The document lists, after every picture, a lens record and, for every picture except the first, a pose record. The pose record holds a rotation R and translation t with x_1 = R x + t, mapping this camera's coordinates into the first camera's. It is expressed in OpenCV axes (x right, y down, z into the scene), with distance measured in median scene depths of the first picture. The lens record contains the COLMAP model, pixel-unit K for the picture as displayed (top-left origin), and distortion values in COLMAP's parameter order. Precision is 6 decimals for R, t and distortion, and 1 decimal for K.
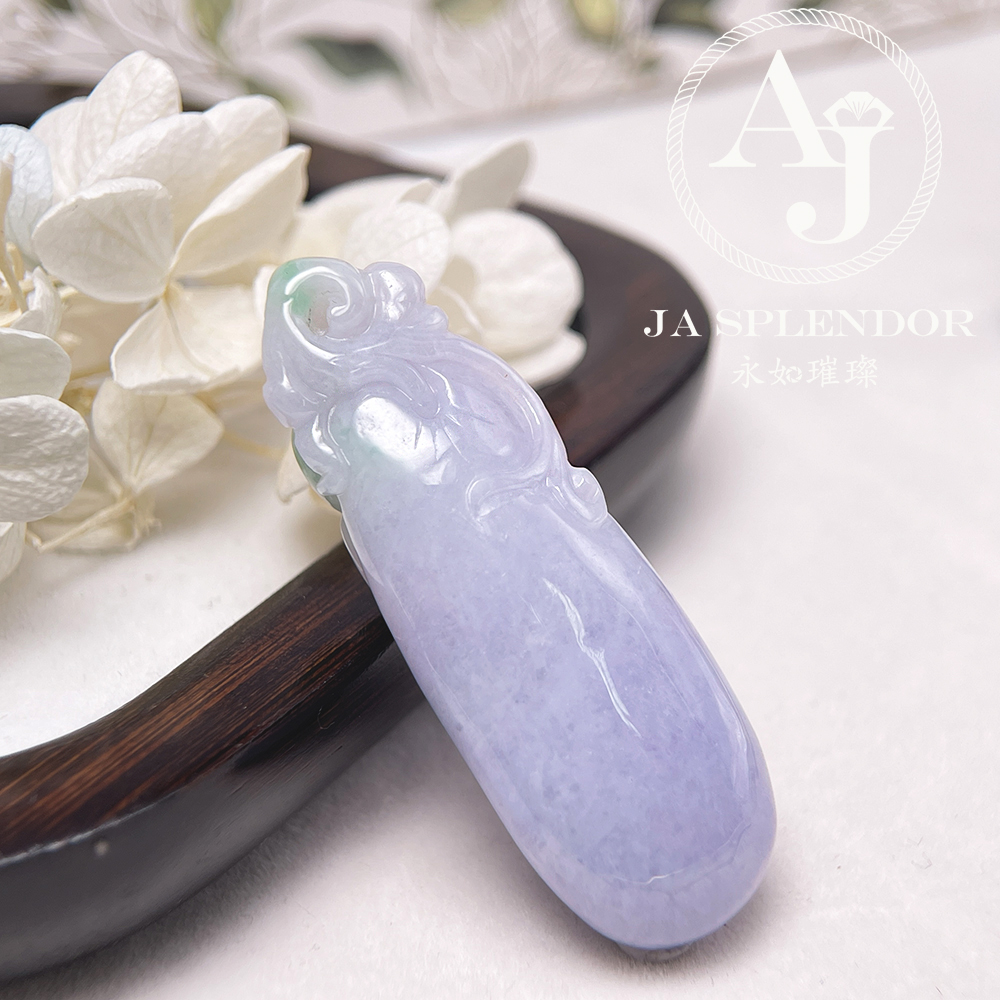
lens RADIAL K [[2009.6, 0, 500.0], [0, 2009.6, 504.3], [0, 0, 1]] dist [0.415121, -0.502641]
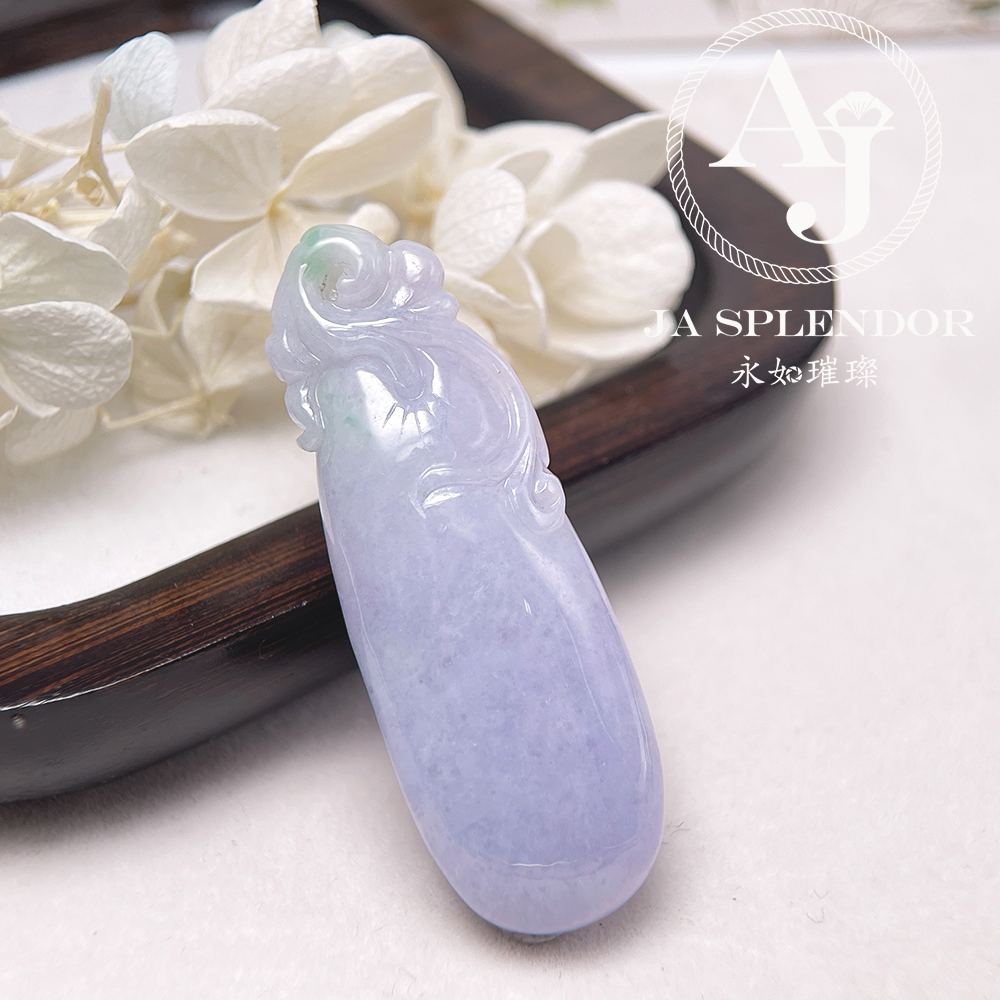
lens RADIAL K [[2009.6, 0, 500.0], [0, 2009.6, 504.3], [0, 0, 1]] dist [0.415121, -0.502641]
pose [[0.947825, 0.224367, -0.226468, 0.251292], [-0.199788, 0.971643, 0.126467, -0.127580], [0.248421, -0.074623, 0.965773, -0.011483]]
